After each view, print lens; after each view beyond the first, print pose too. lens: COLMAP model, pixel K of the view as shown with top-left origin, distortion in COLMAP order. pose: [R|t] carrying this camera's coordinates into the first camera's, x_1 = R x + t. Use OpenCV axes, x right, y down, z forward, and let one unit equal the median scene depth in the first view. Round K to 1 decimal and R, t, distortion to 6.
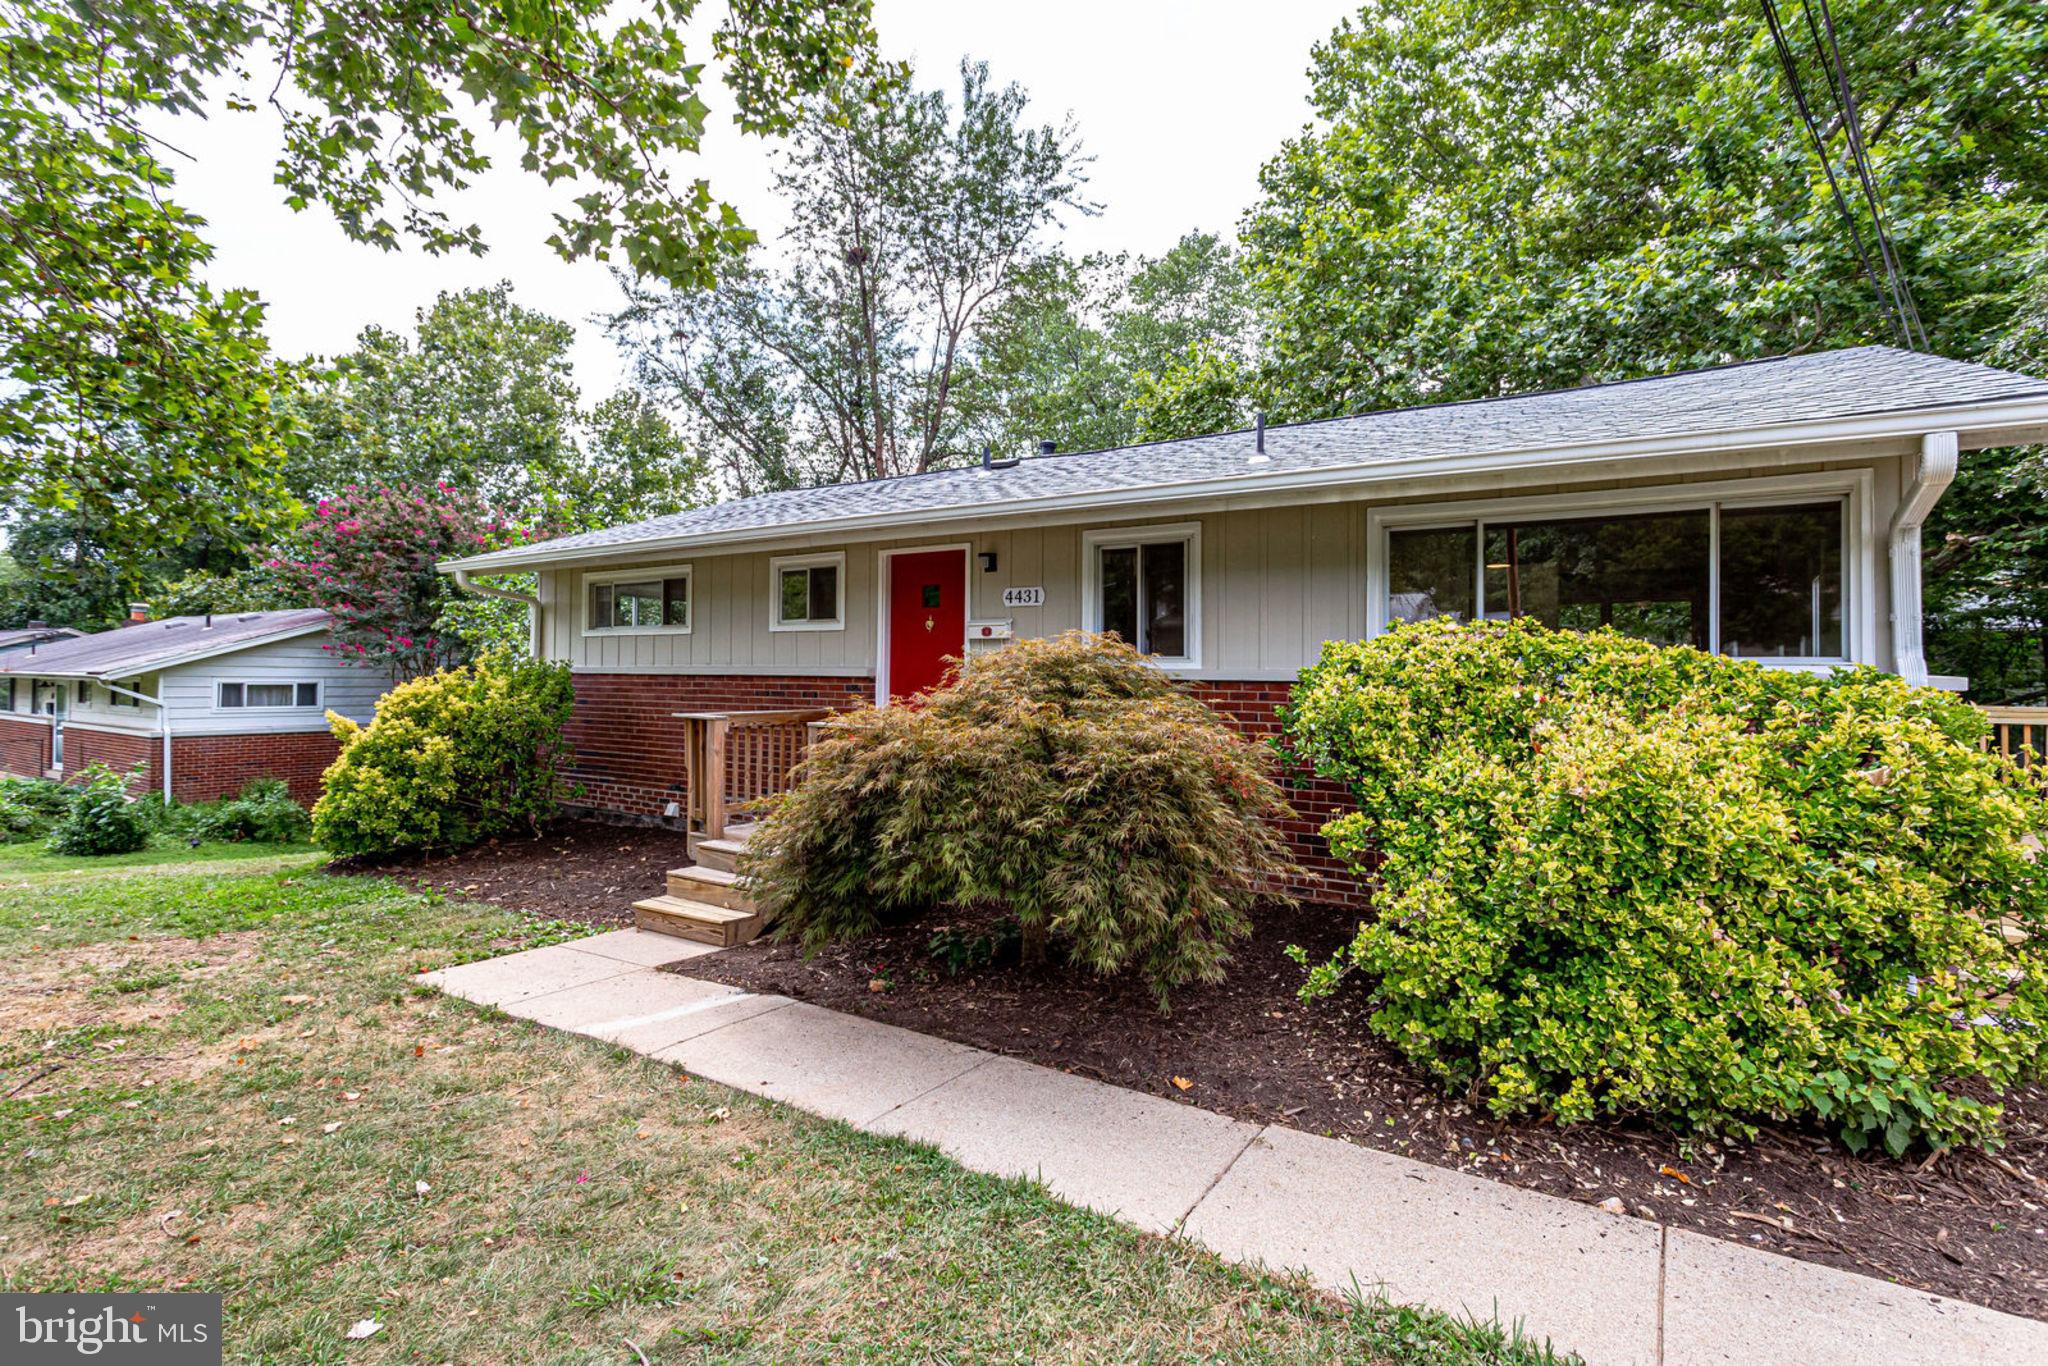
lens RADIAL K [[986.3, 0, 1051.9], [0, 986.3, 672.9], [0, 0, 1]] dist [0.002749, 0.000367]
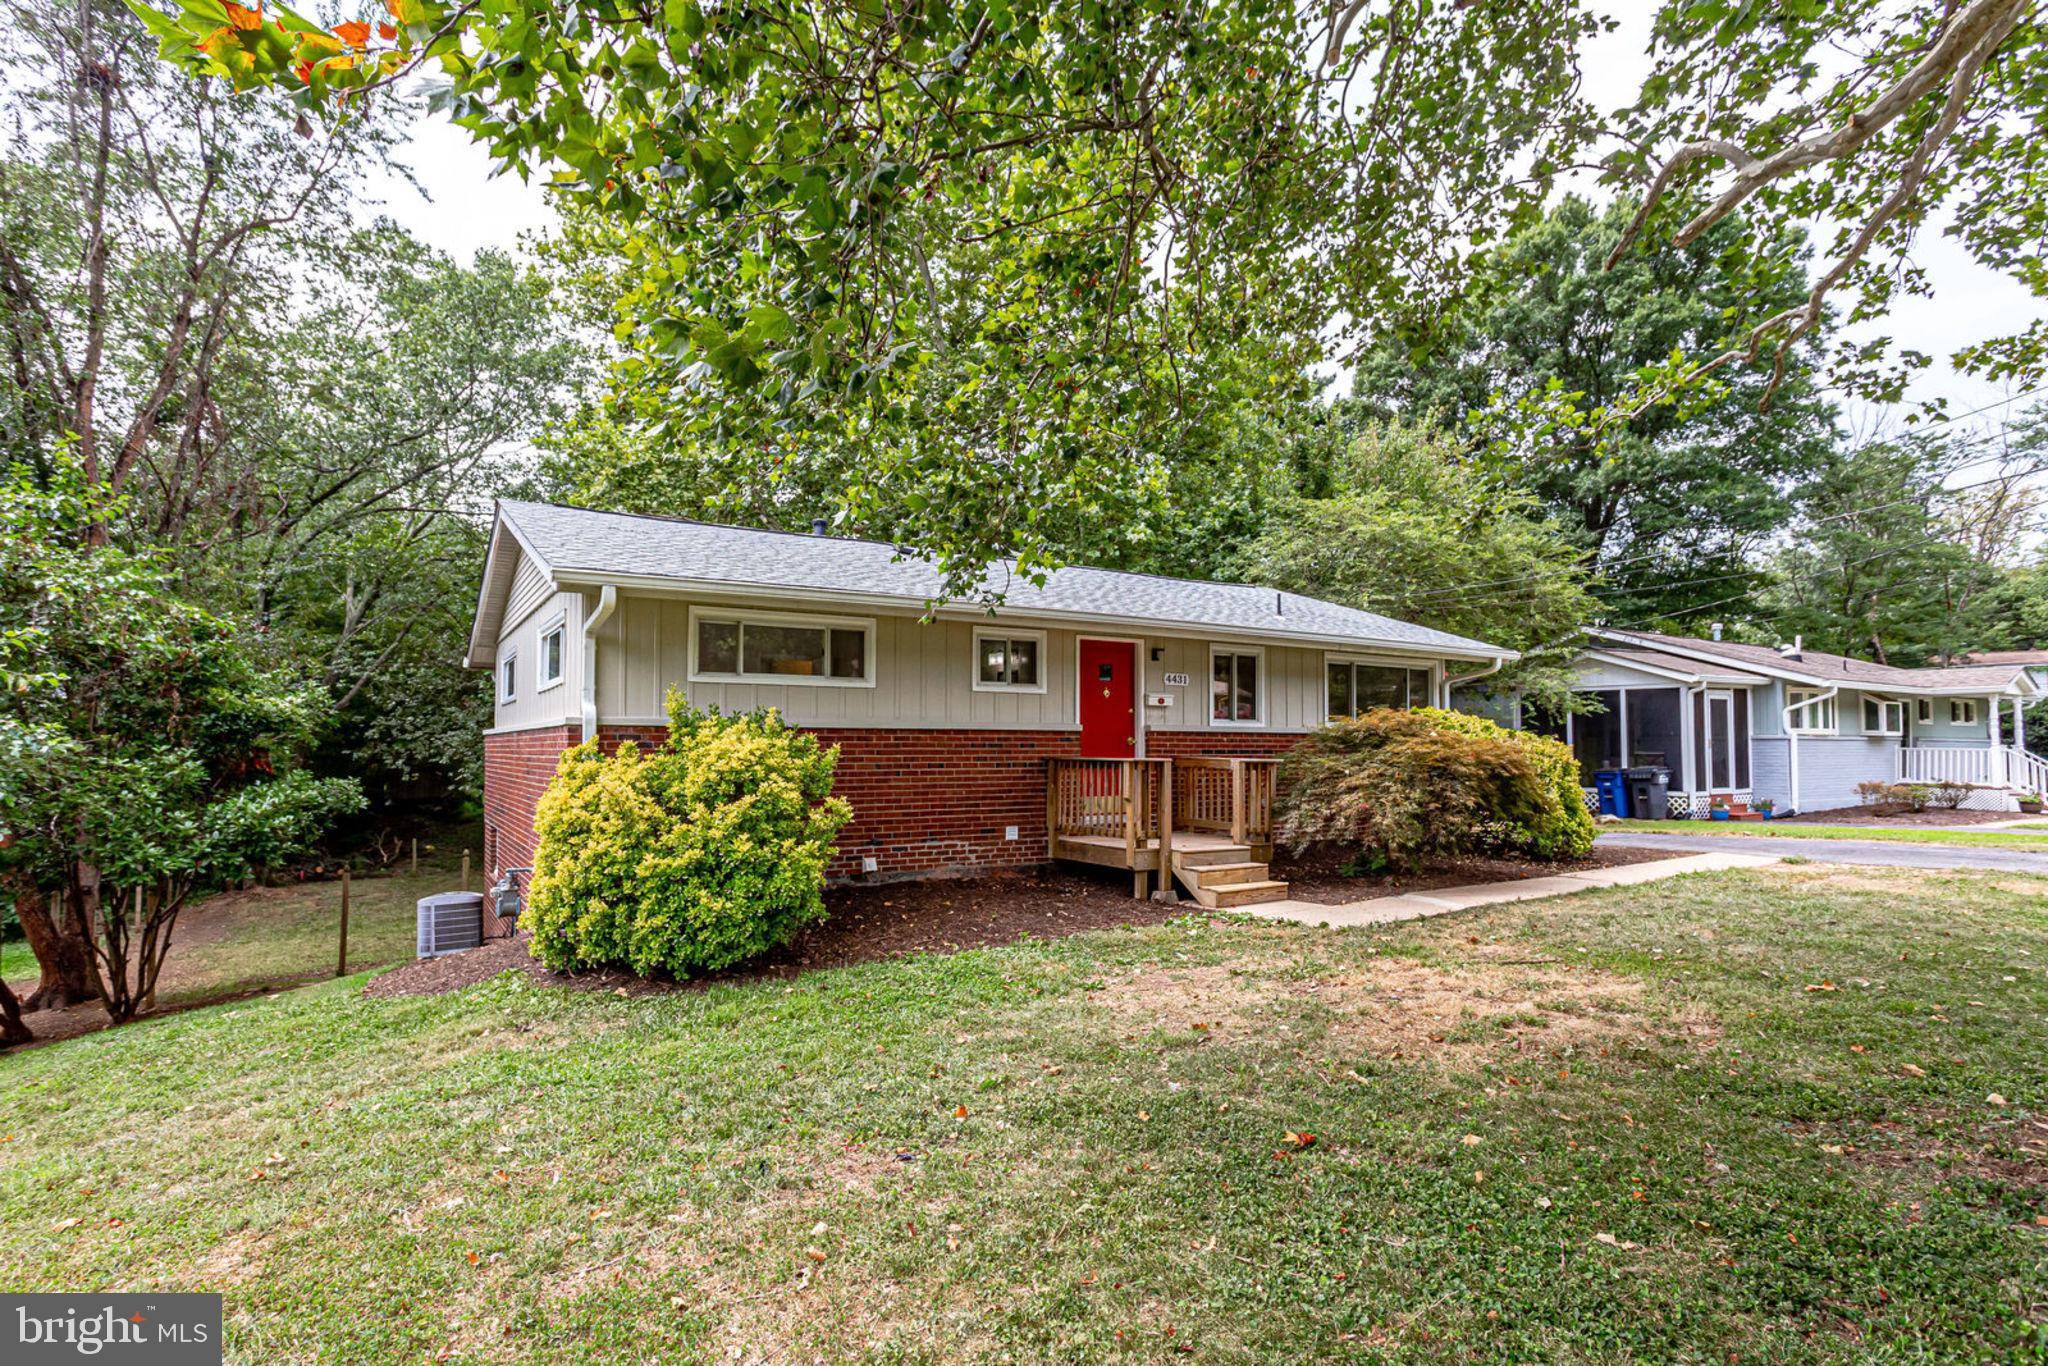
lens RADIAL K [[985.1, 0, 1019.4], [0, 985.1, 746.1], [0, 0, 1]] dist [-0.000133, -0.000031]
pose [[0.436162, -0.006224, 0.899847, -1.545530], [0.003085, 0.999981, 0.005421, 0.018531], [-0.899863, 0.000412, 0.436173, 0.554179]]
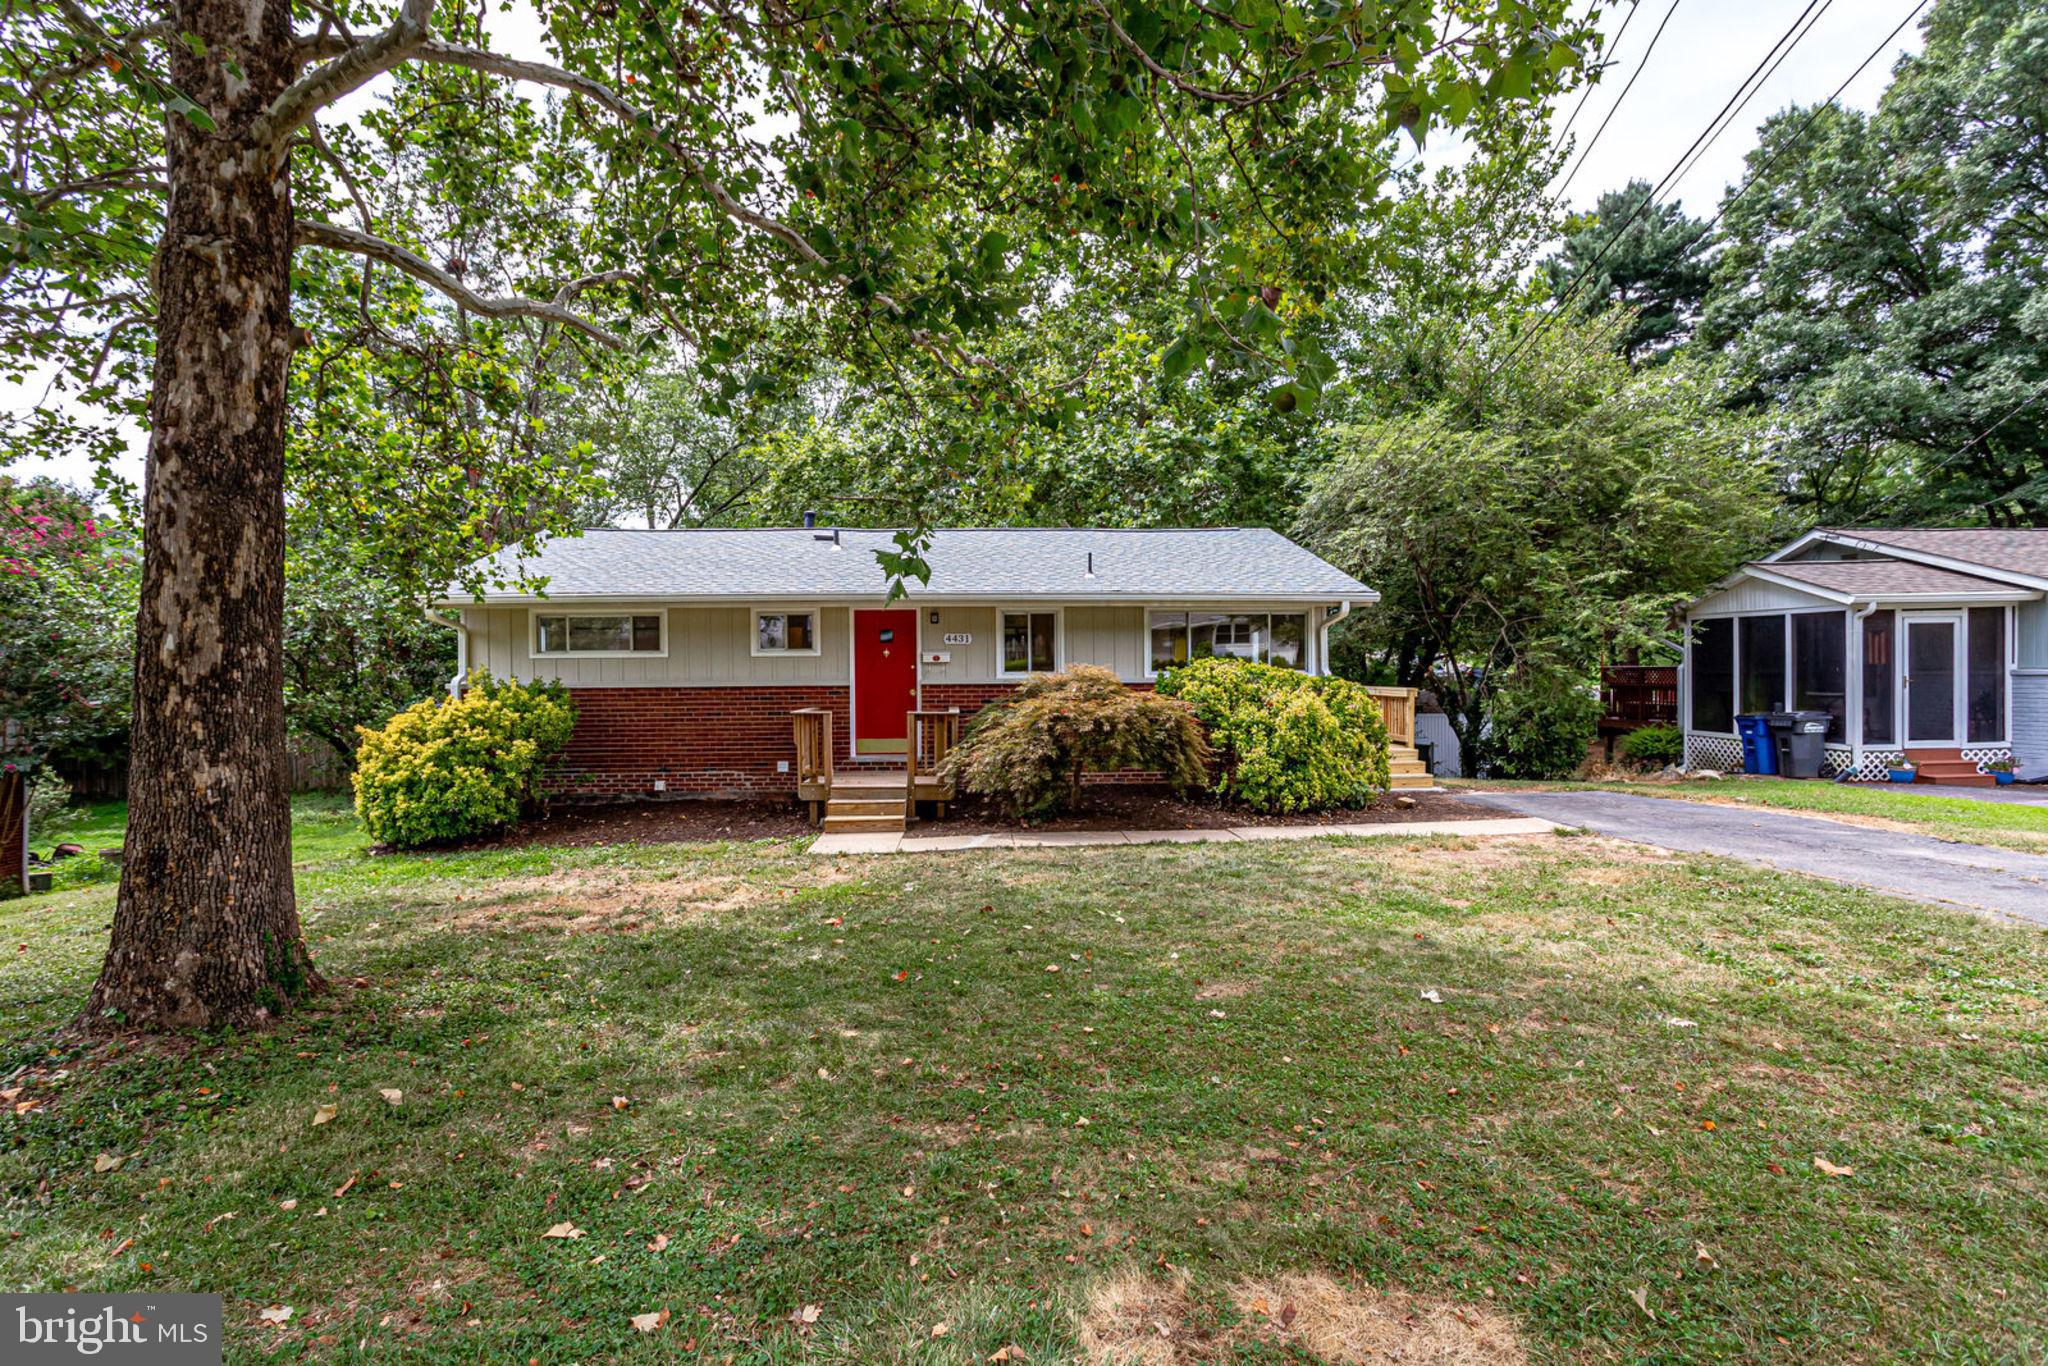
lens RADIAL K [[986.3, 0, 1051.9], [0, 986.3, 672.9], [0, 0, 1]] dist [0.002749, 0.000367]
pose [[0.801699, -0.017454, 0.597473, -0.975348], [0.013849, 0.999848, 0.010626, -0.032568], [-0.597568, -0.000244, 0.801818, -0.545990]]
